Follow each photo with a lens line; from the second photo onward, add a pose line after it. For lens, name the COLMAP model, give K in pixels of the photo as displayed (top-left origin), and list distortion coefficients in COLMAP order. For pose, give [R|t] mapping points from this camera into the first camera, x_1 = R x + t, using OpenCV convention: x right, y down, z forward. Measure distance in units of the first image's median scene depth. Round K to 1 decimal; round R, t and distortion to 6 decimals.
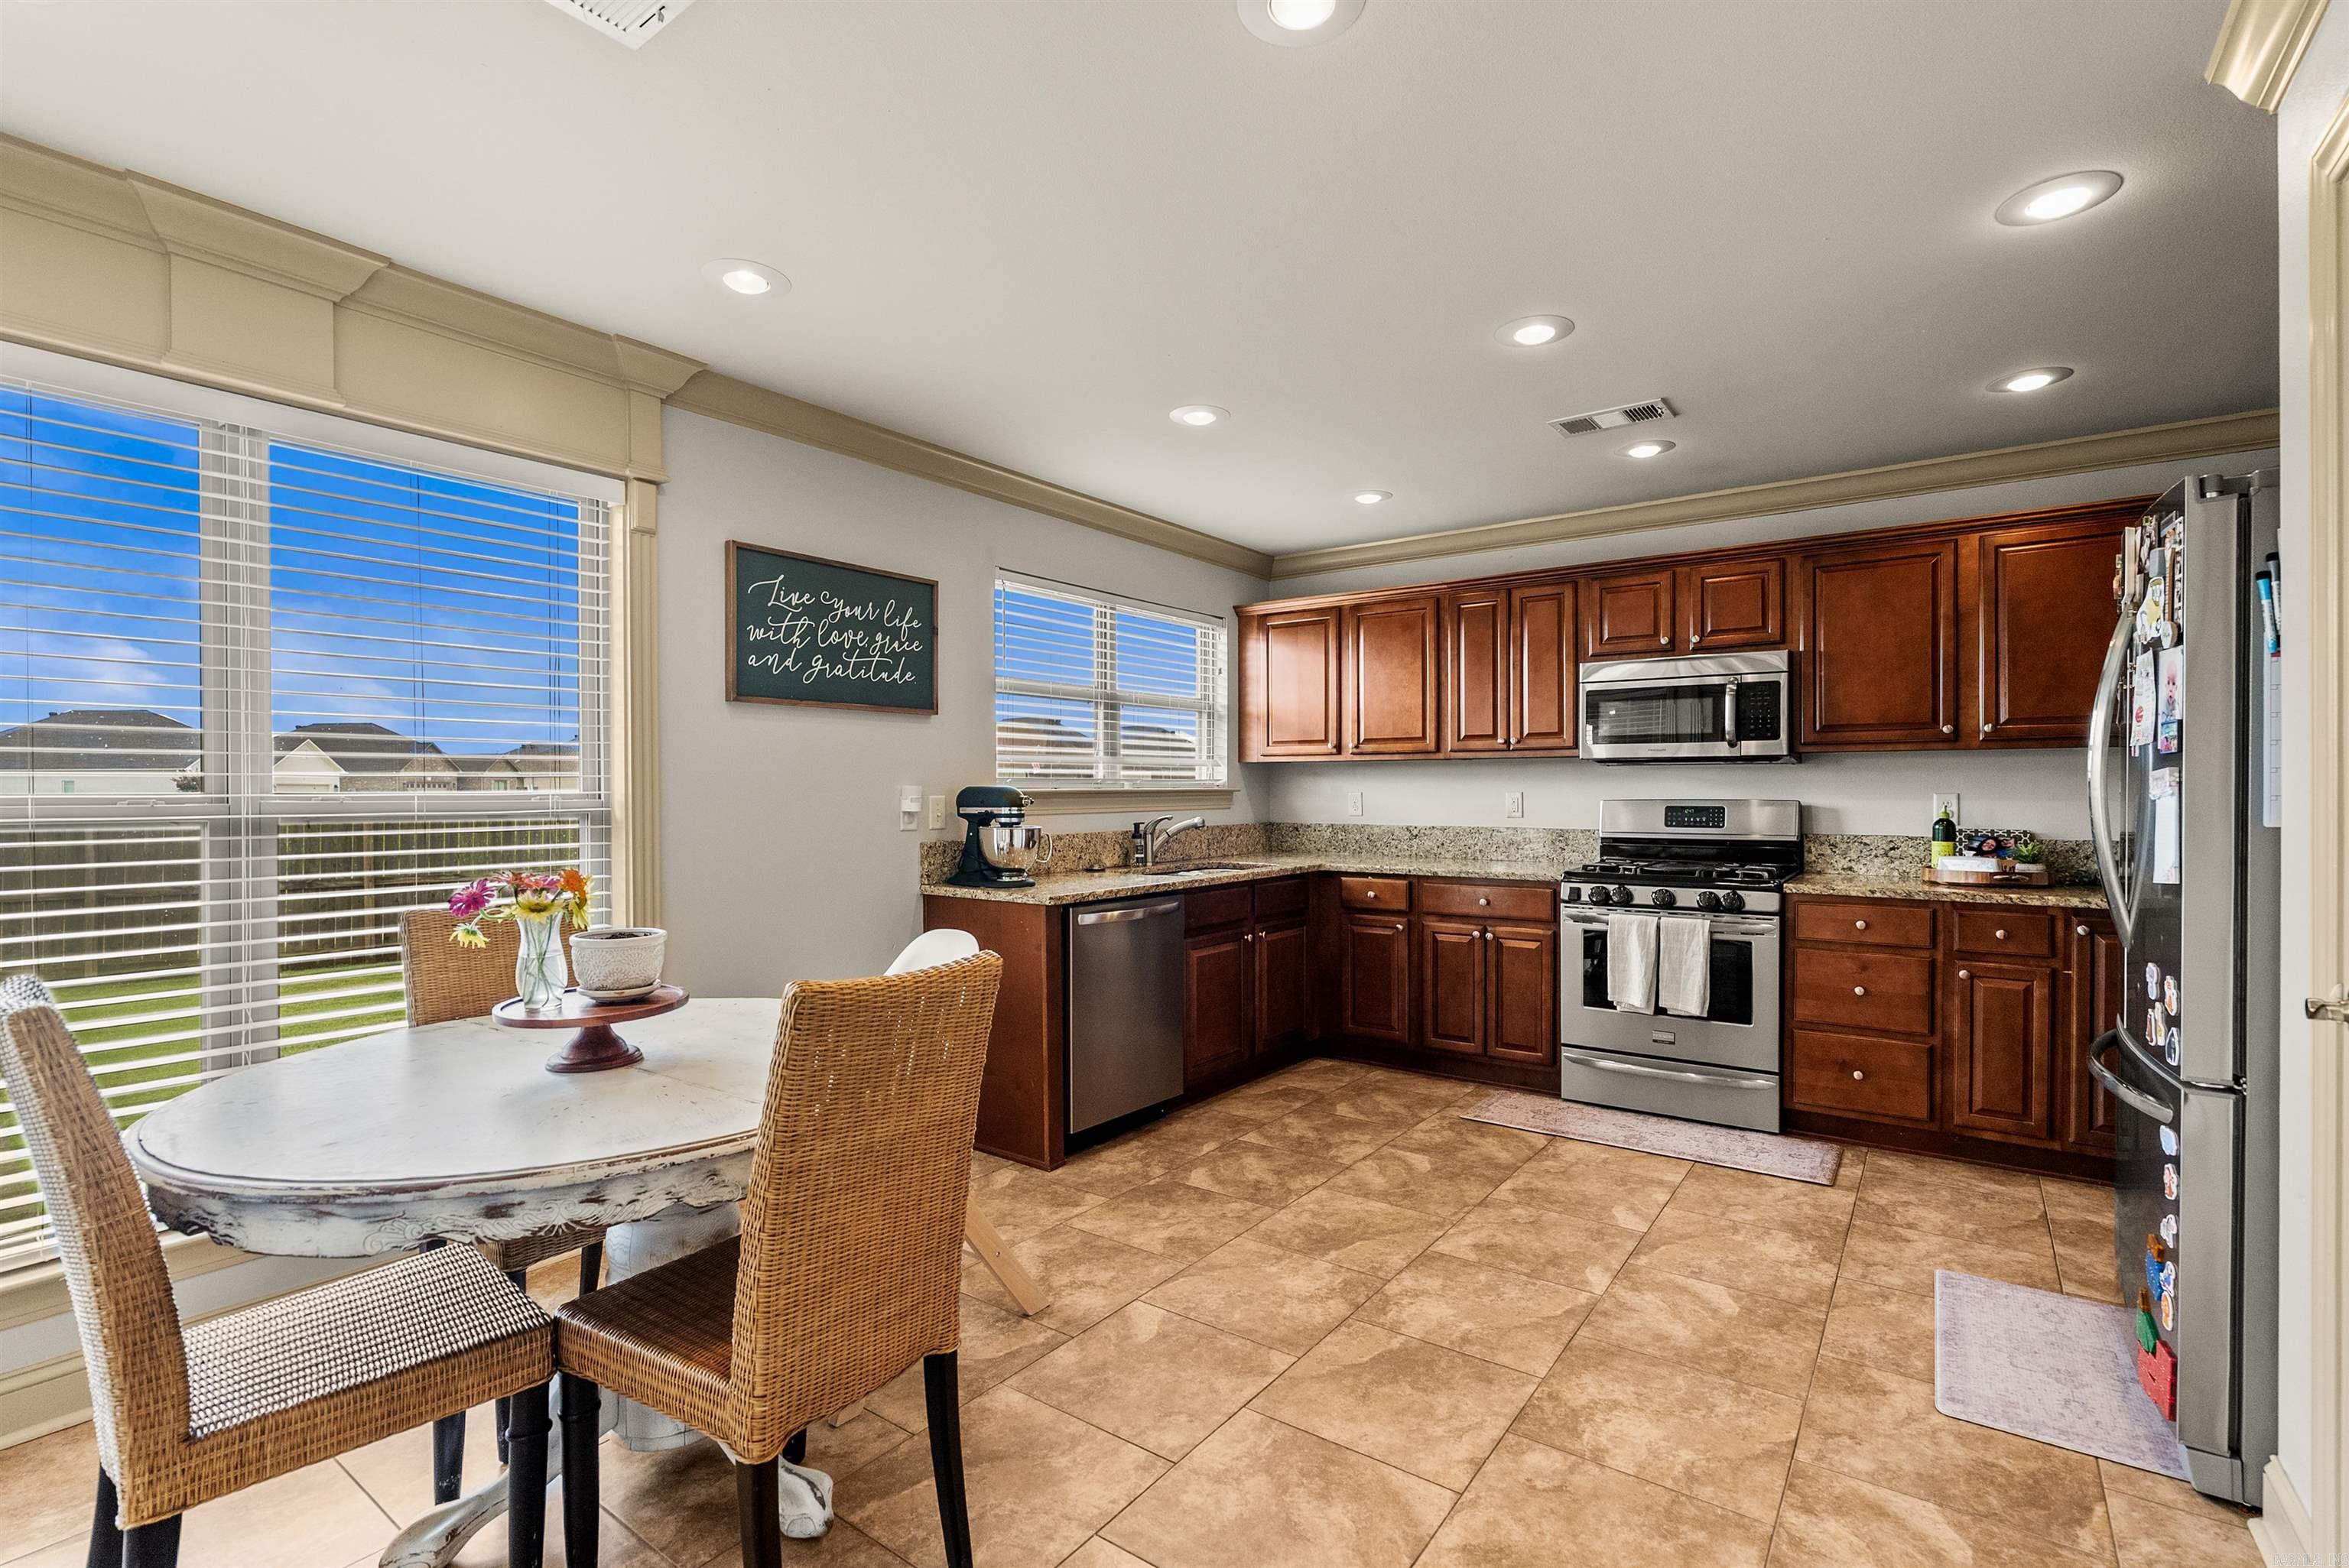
lens RADIAL K [[1072.1, 0, 1175.4], [0, 1072.1, 791.8], [0, 0, 1]] dist [-0.006268, 0.001805]
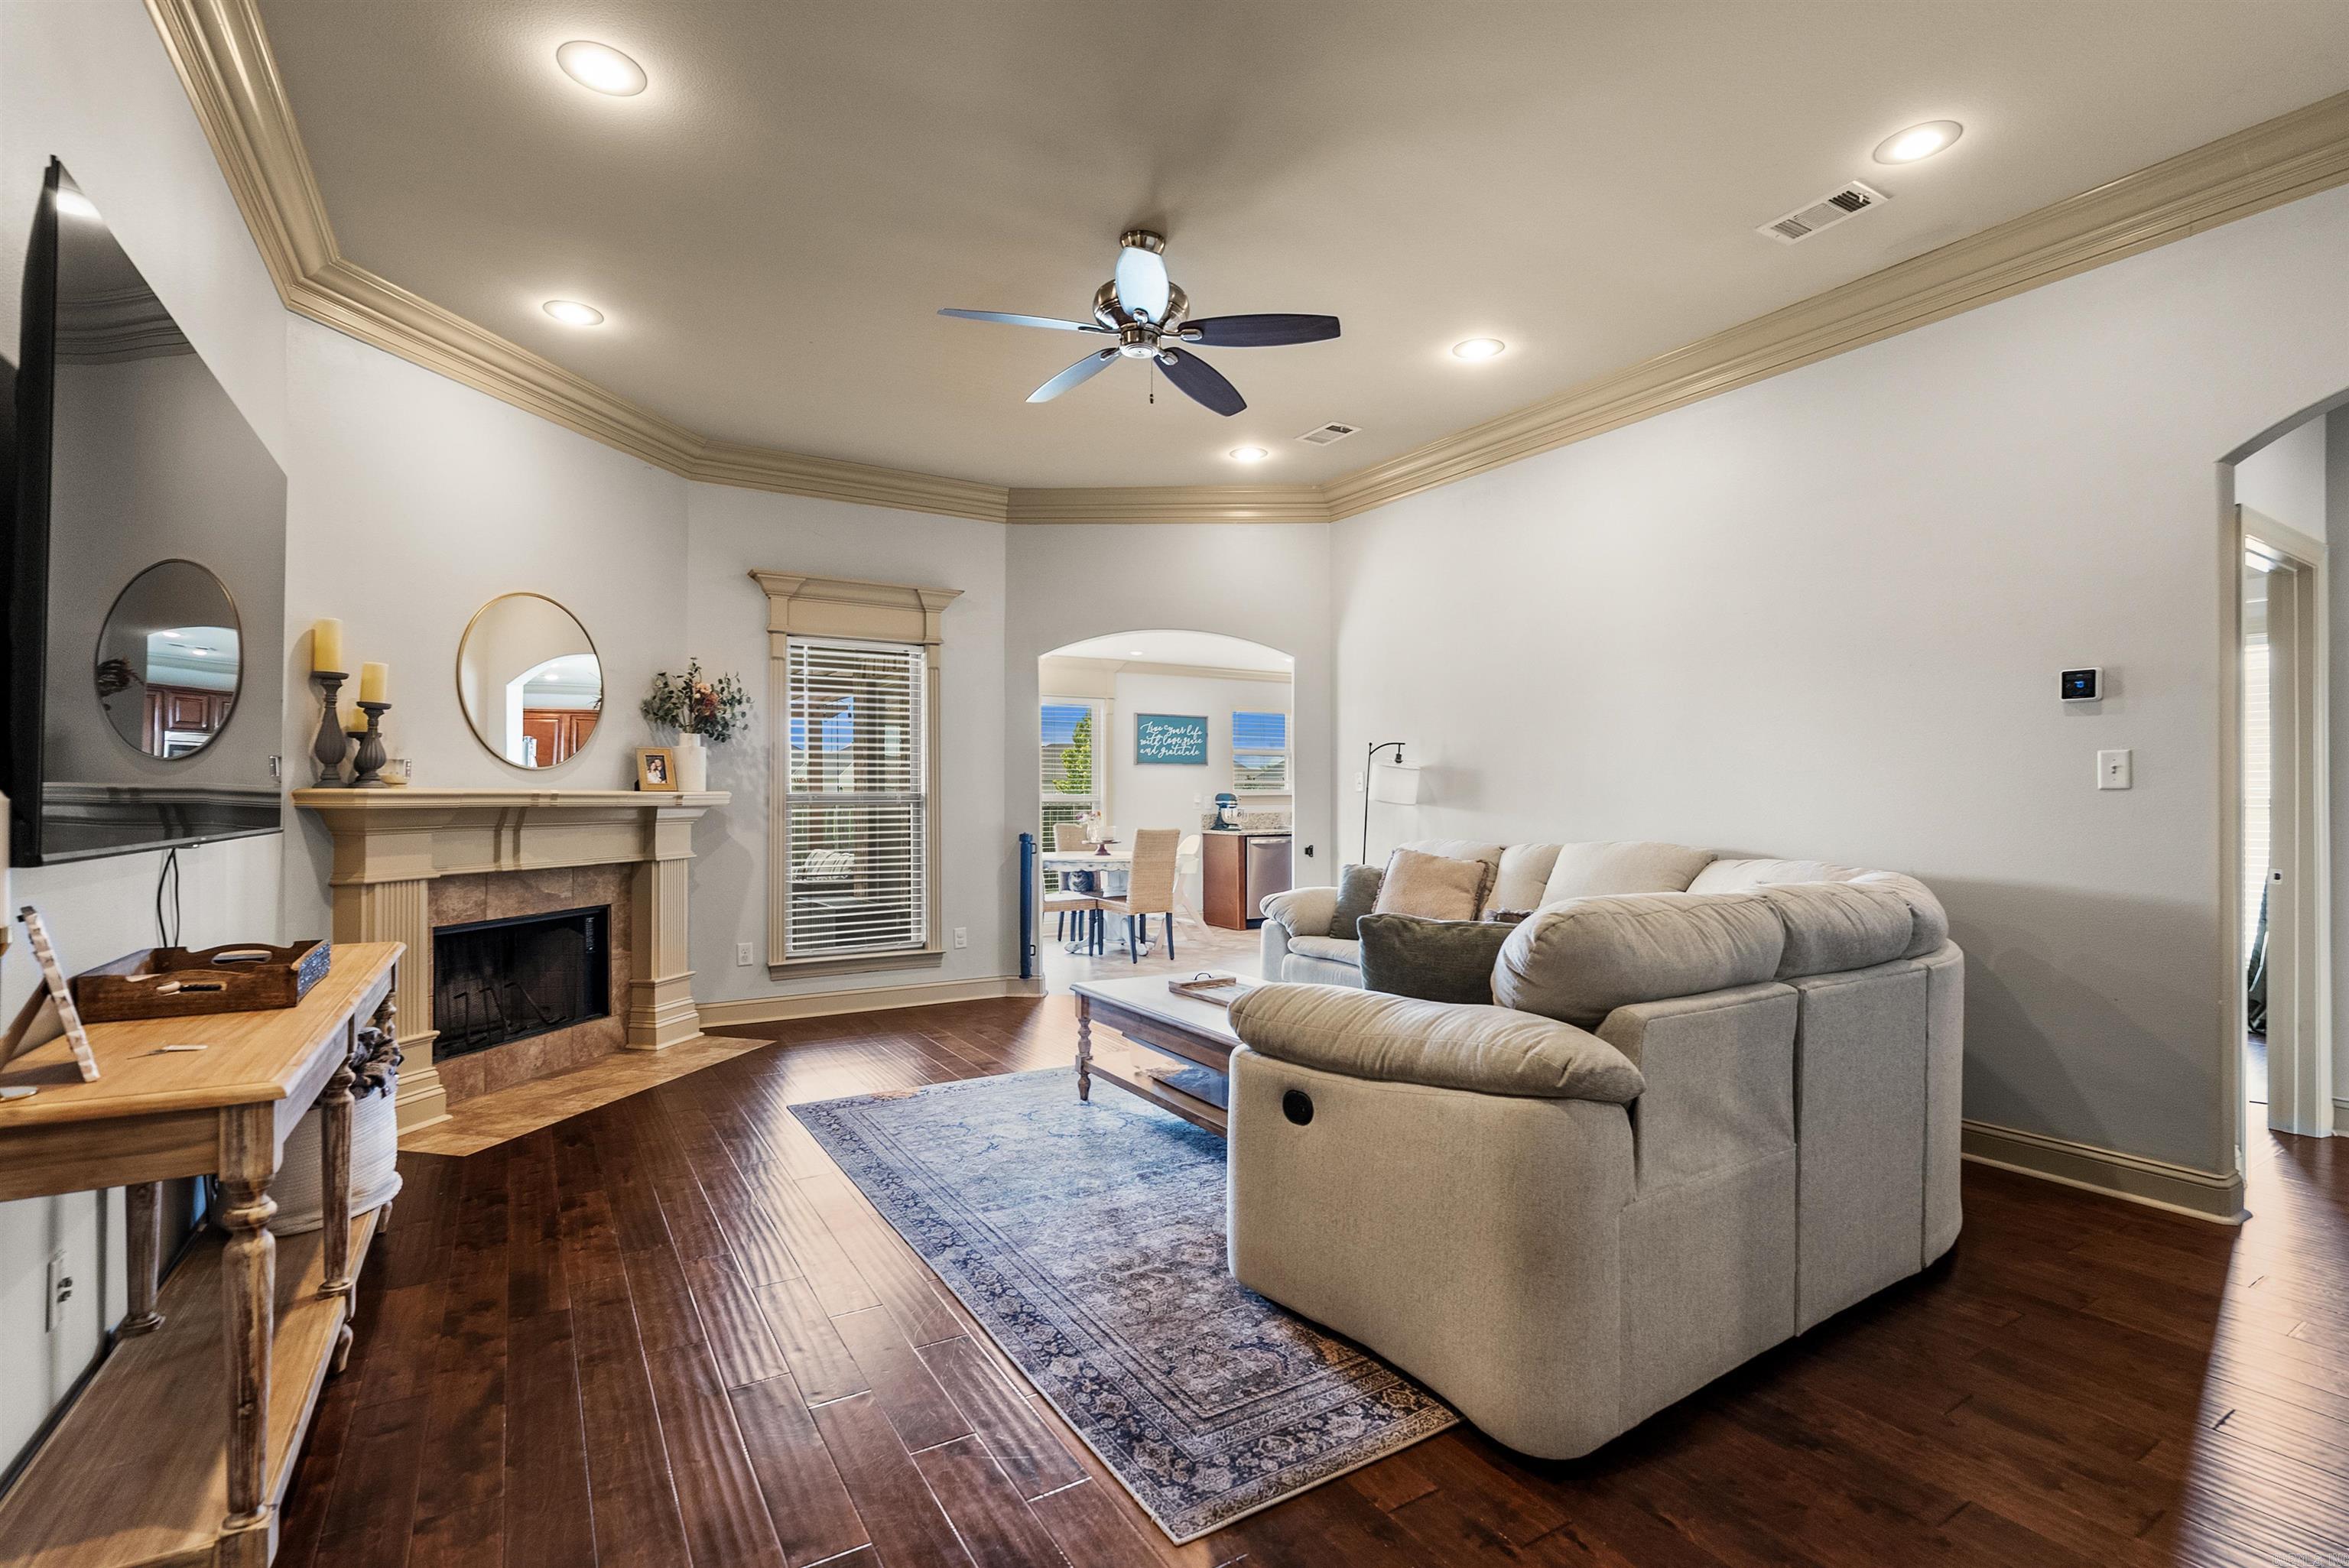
lens RADIAL K [[1072.1, 0, 1175.4], [0, 1072.1, 791.8], [0, 0, 1]] dist [-0.006268, 0.001805]
pose [[0.928305, 0.002198, -0.371812, 0.672750], [-0.004812, 0.999970, -0.006103, 0.007511], [0.371787, 0.007455, 0.928288, -1.456478]]
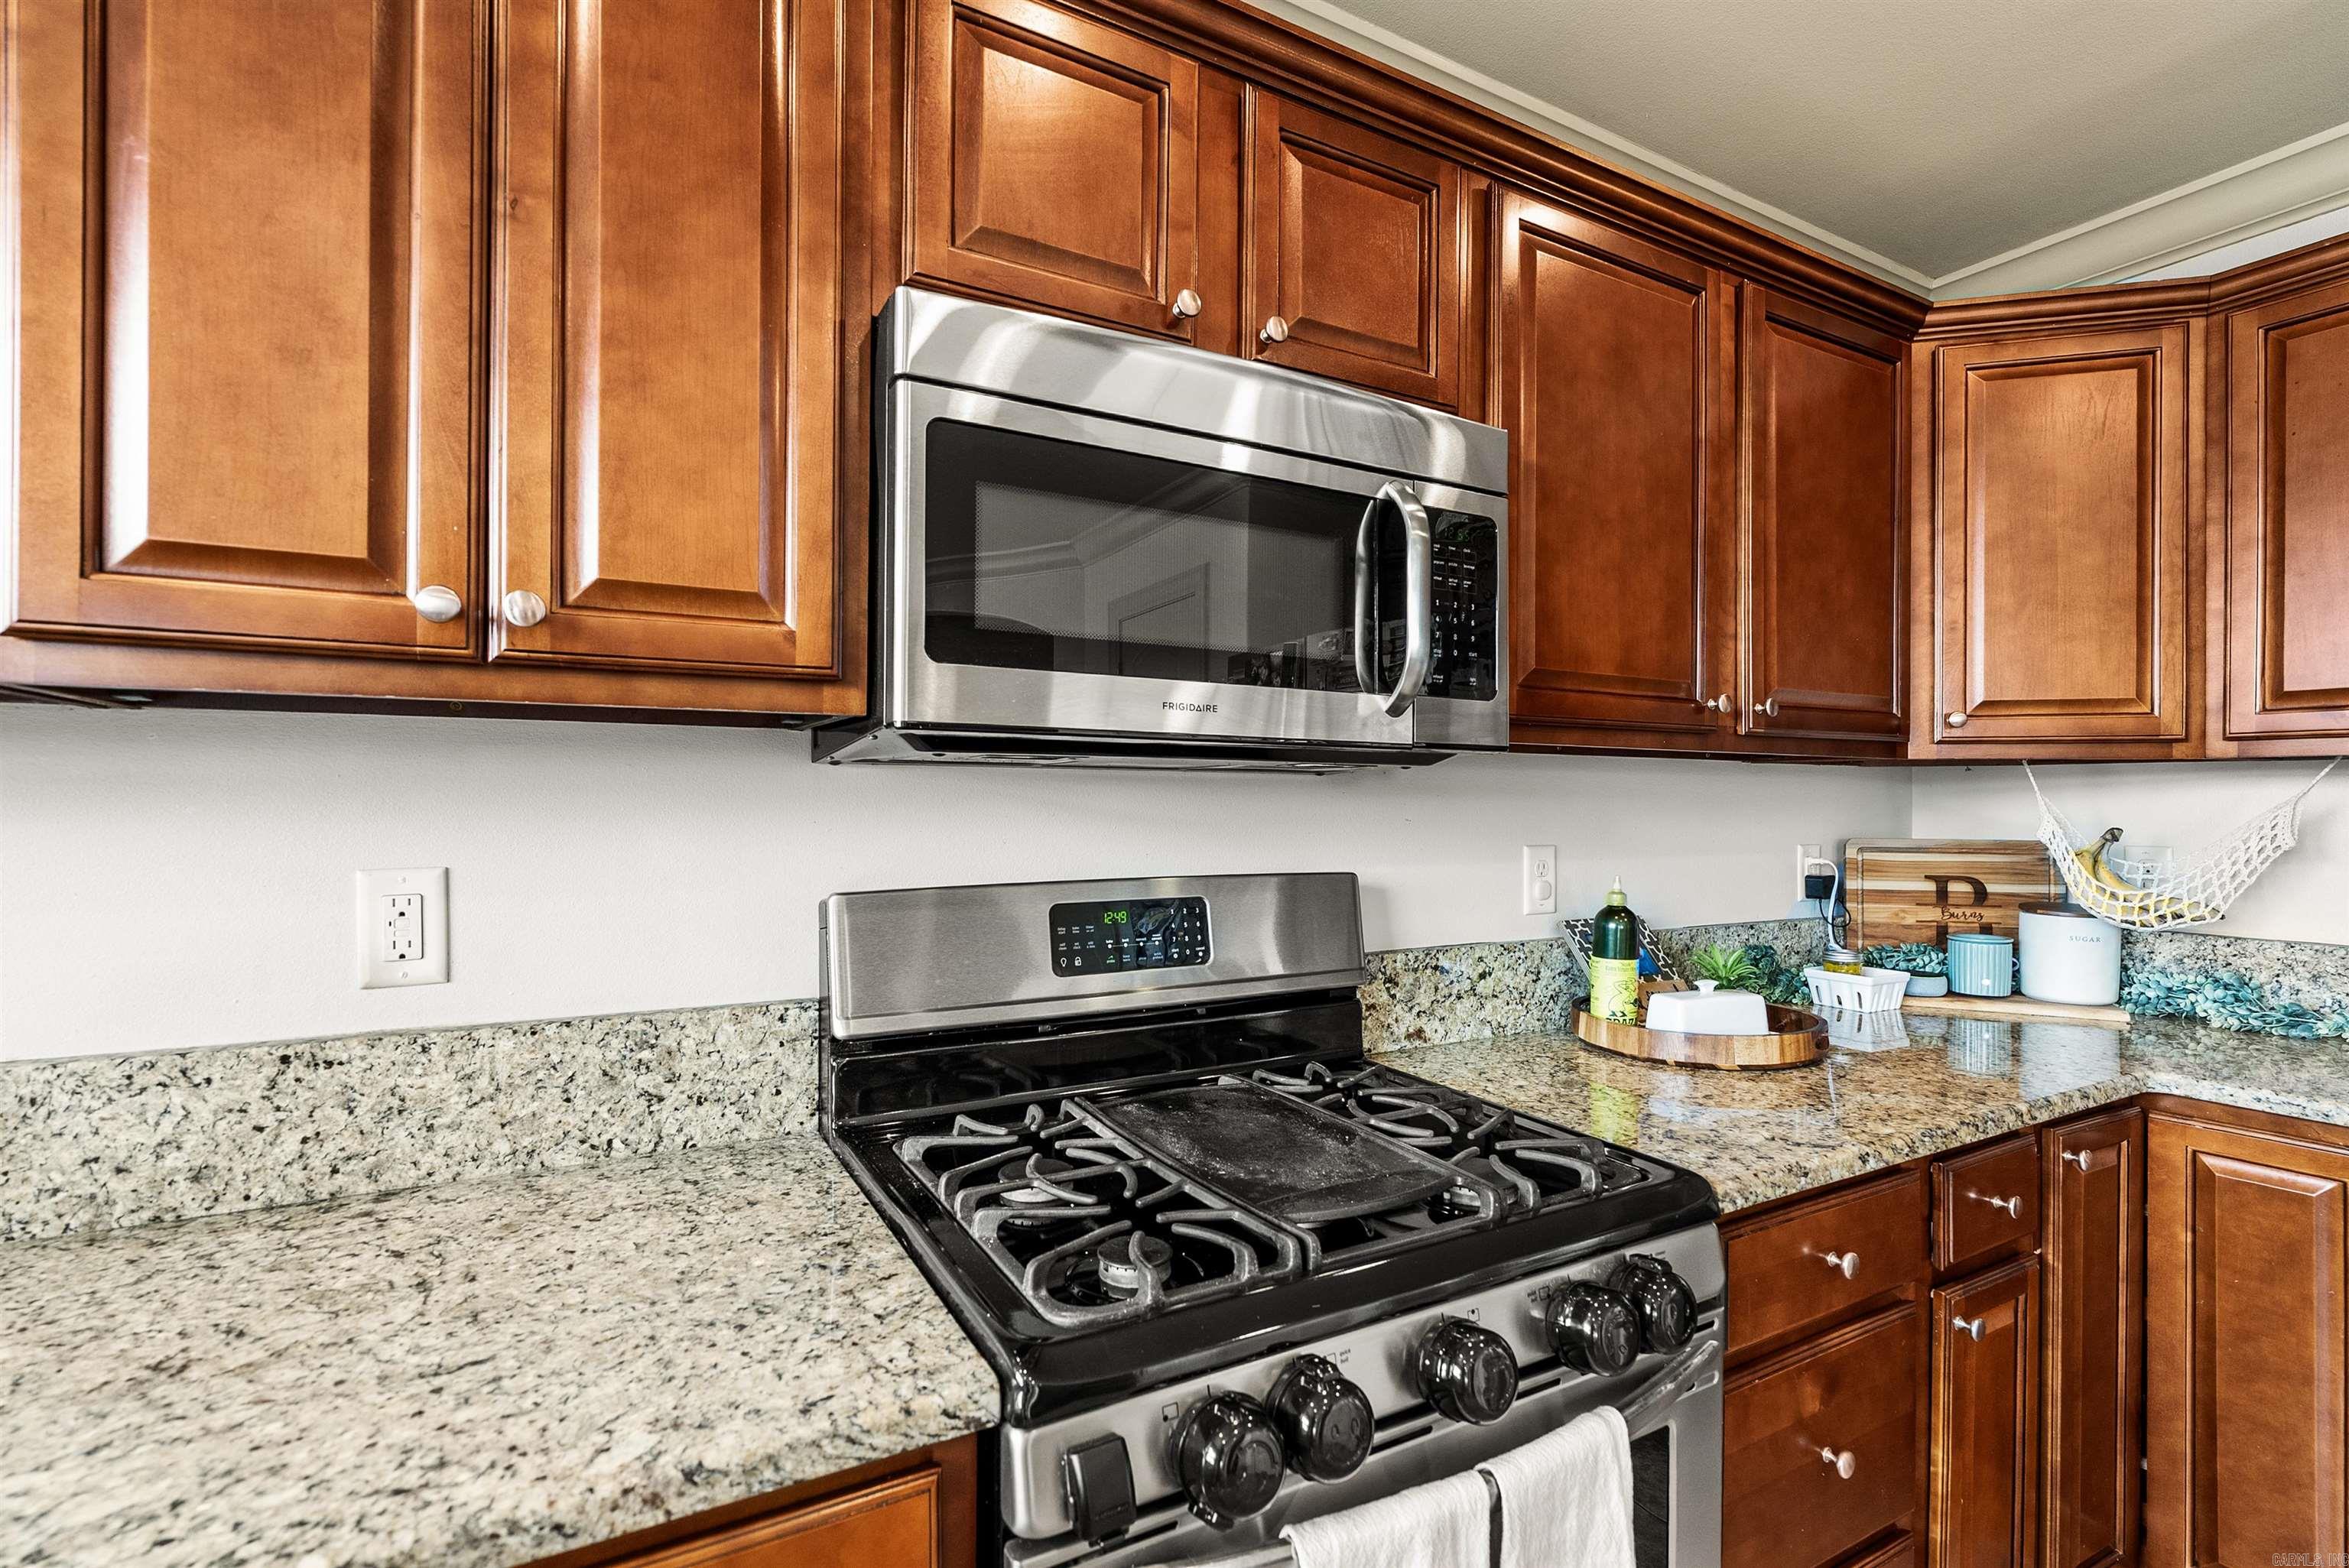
lens RADIAL K [[1083.7, 0, 1181.5], [0, 1083.7, 799.5], [0, 0, 1]] dist [-0.005082, 0.001411]
pose [[0.411508, 0.003170, 0.911401, 0.225792], [-0.002001, 0.999995, -0.002575, -0.017610], [-0.911404, -0.000764, 0.411512, 0.960663]]
